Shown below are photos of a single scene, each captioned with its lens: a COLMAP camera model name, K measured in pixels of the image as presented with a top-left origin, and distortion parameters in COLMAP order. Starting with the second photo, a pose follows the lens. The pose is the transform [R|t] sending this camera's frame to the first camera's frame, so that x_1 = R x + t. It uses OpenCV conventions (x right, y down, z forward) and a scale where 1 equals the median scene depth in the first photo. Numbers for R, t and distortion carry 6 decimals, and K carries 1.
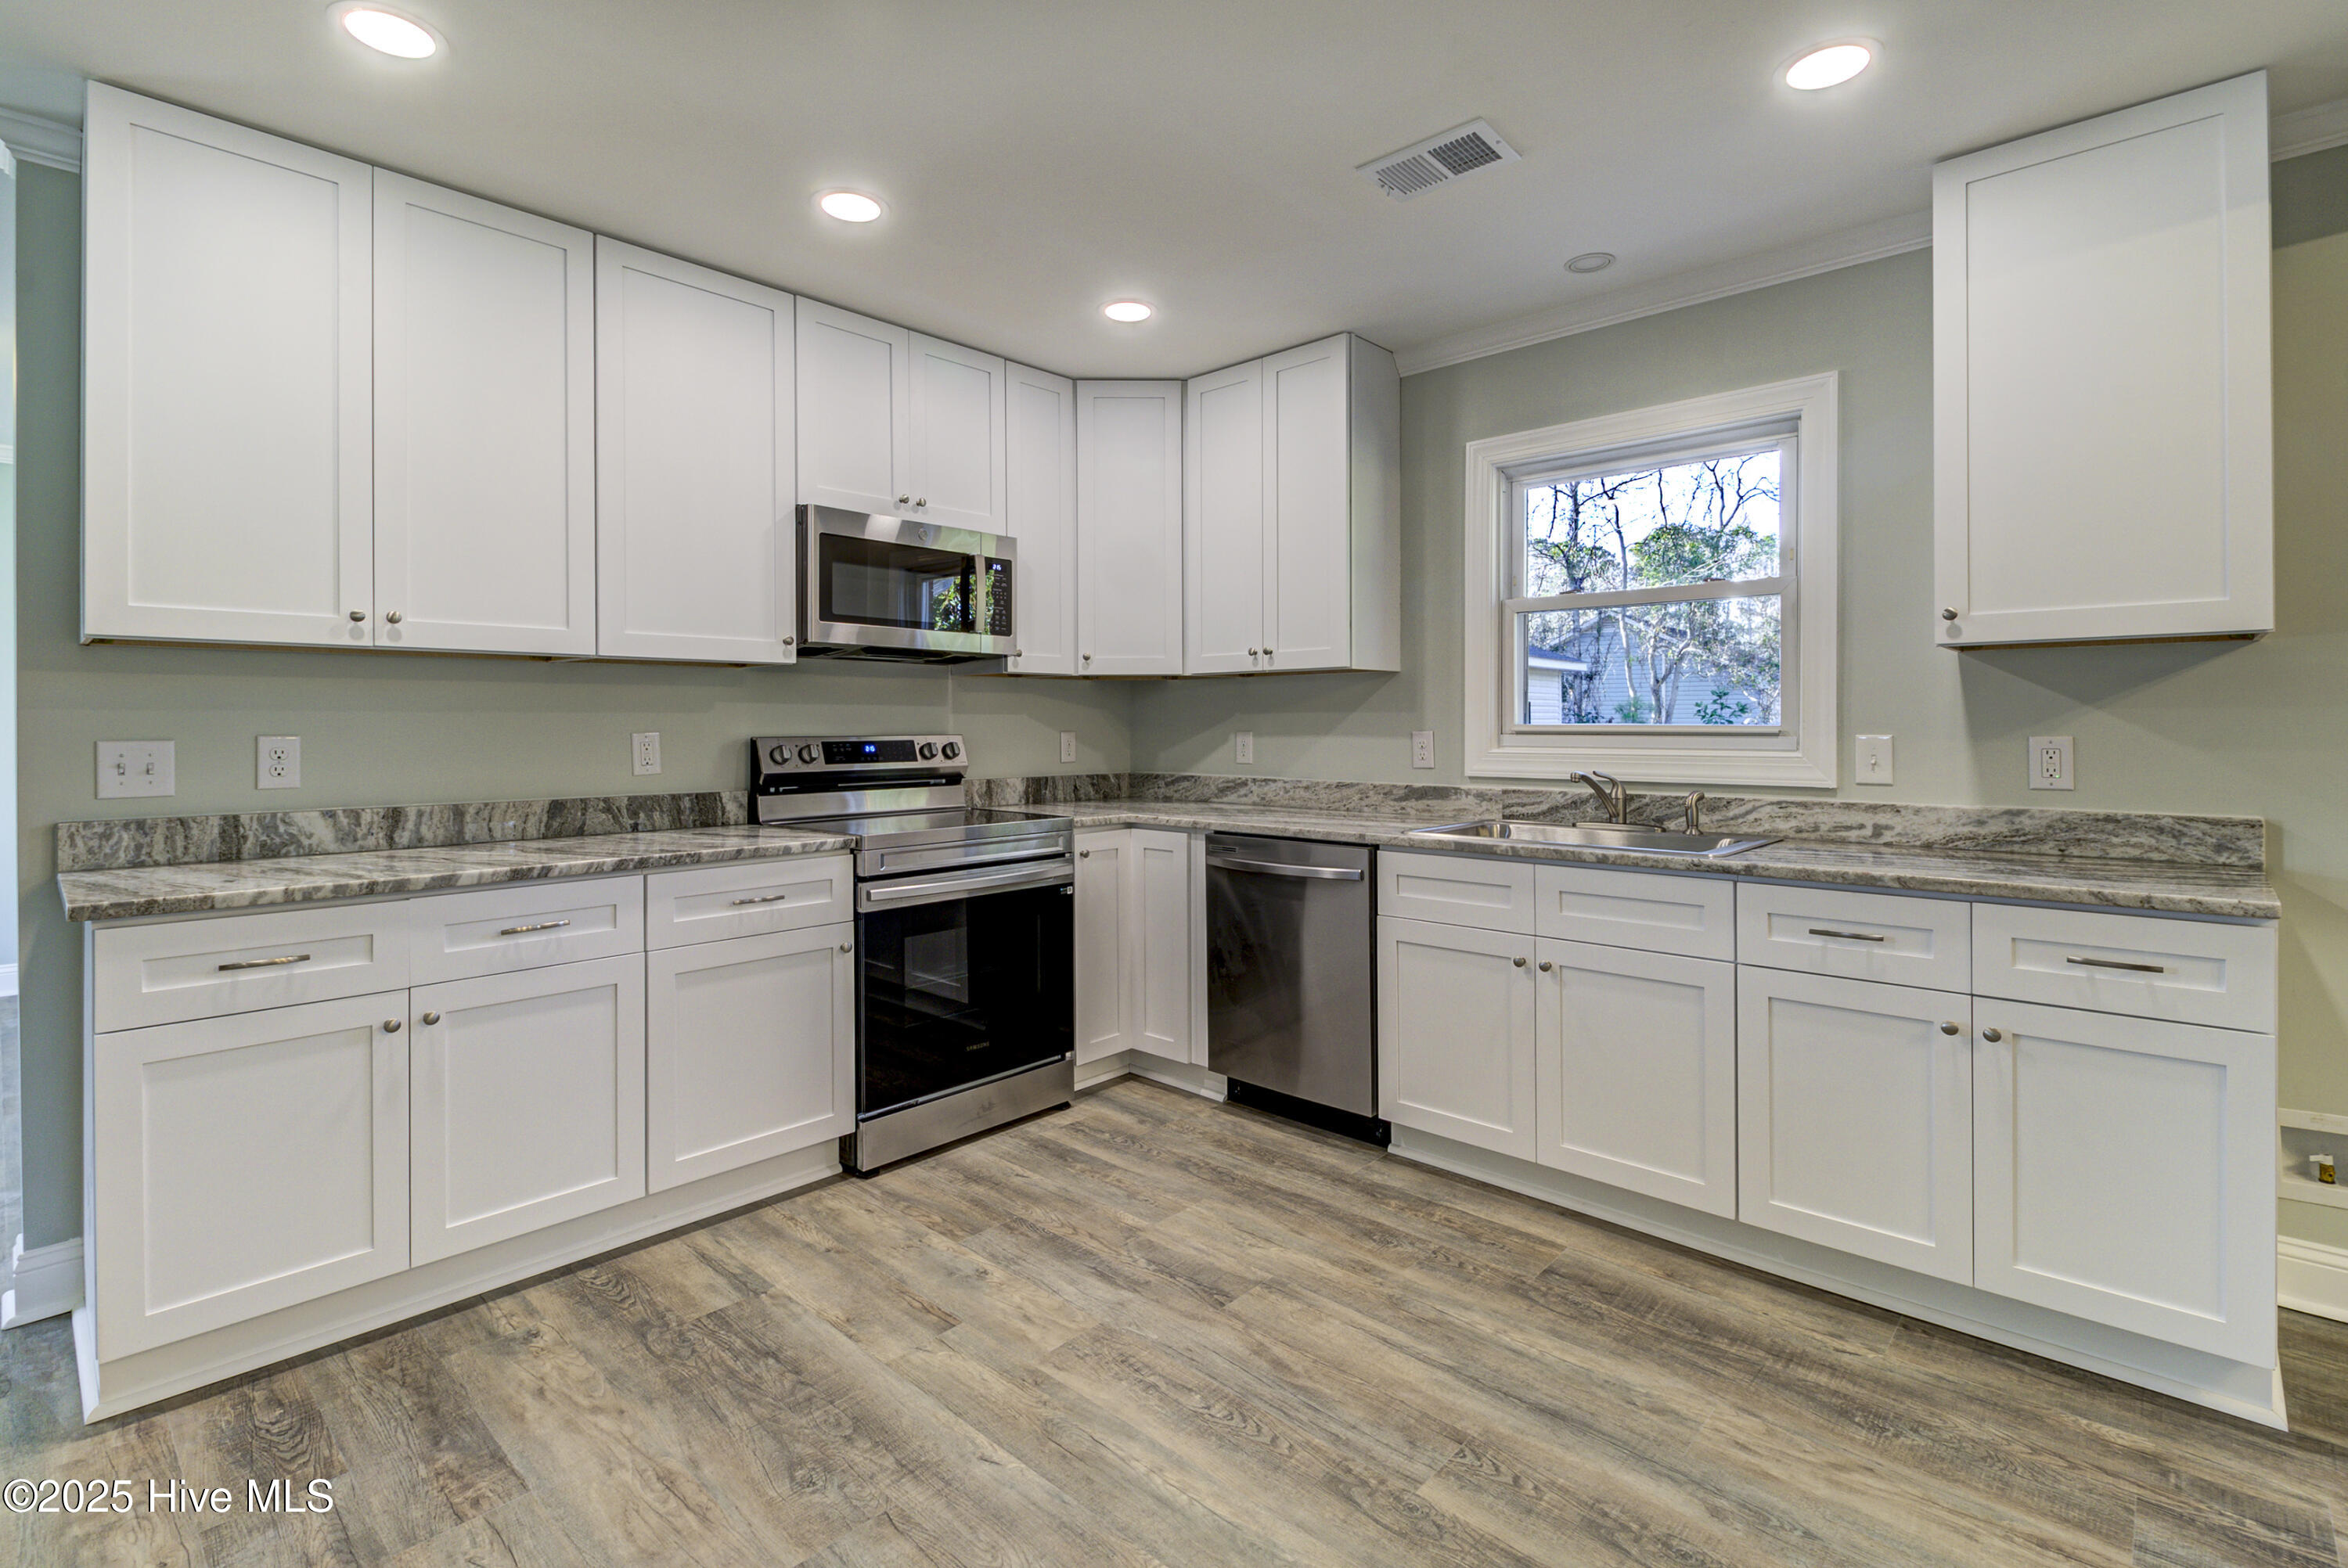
lens RADIAL K [[1090.5, 0, 1173.5], [0, 1090.5, 711.1], [0, 0, 1]] dist [0.016673, -0.011015]
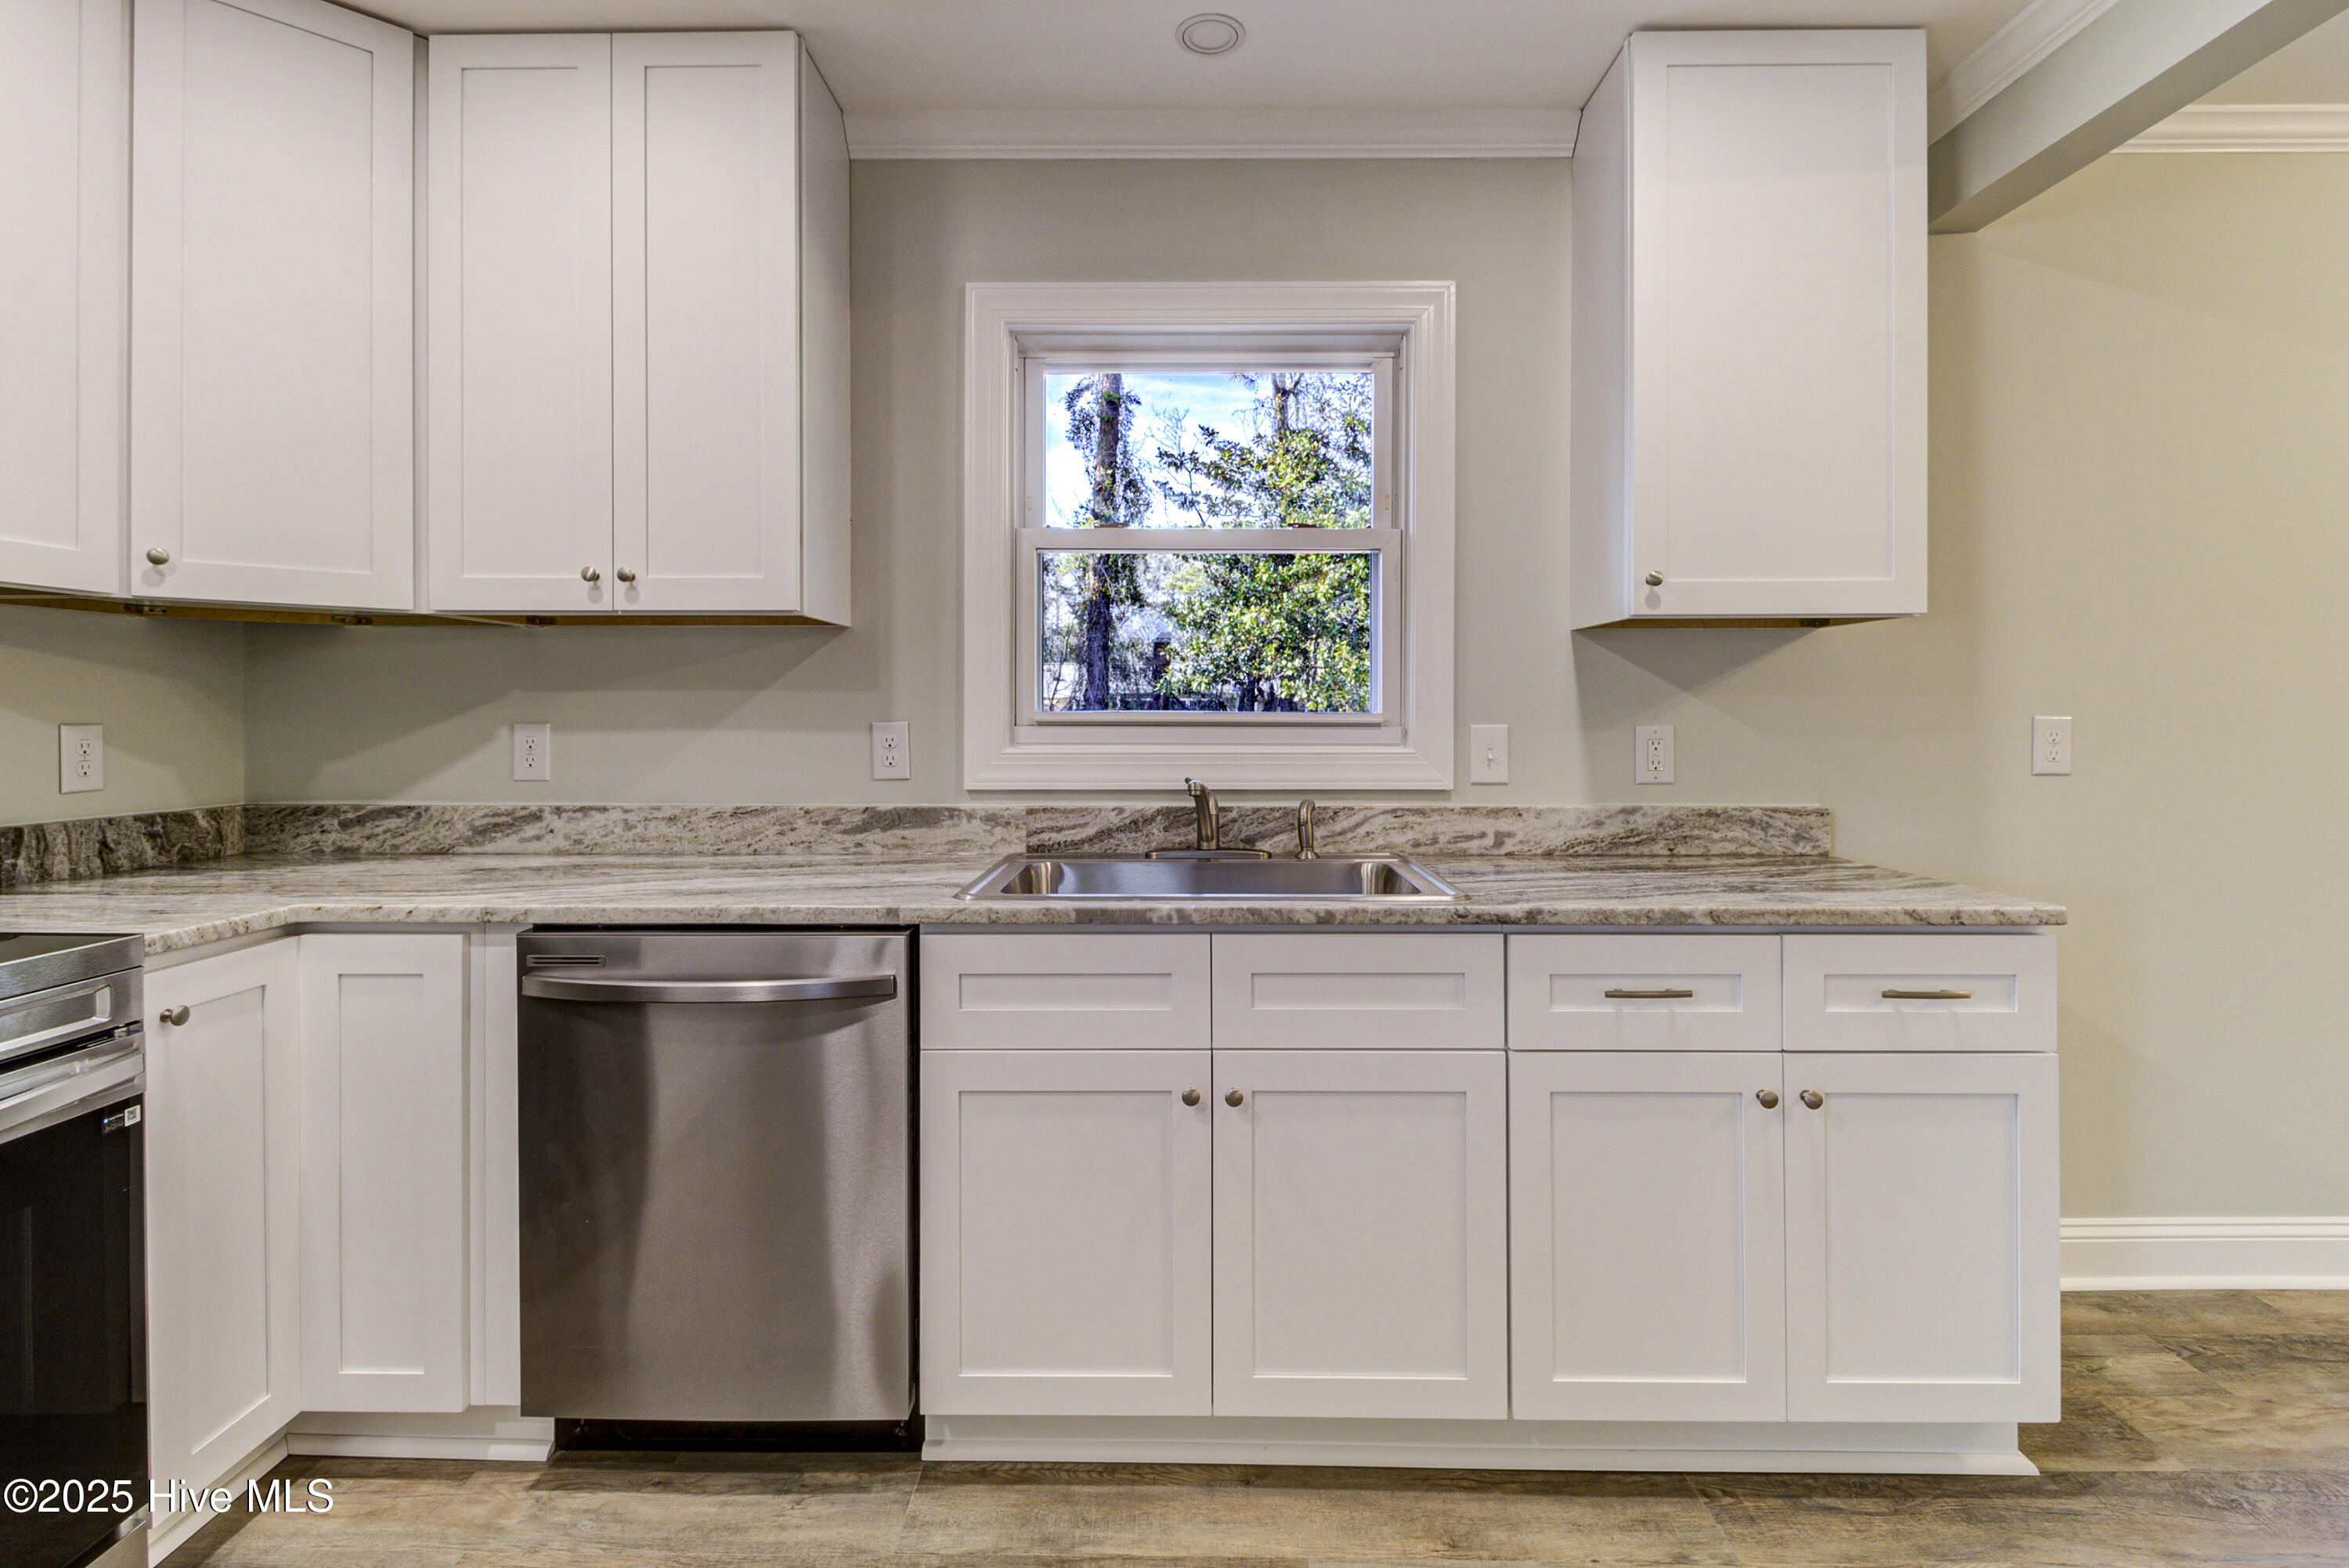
lens RADIAL K [[1091.1, 0, 1174.0], [0, 1091.1, 711.1], [0, 0, 1]] dist [0.016673, -0.011015]
pose [[0.741439, 0.004455, 0.671006, -0.091037], [-0.010083, 0.999939, 0.004503, 0.008972], [-0.670945, -0.010104, 0.741439, 0.486332]]
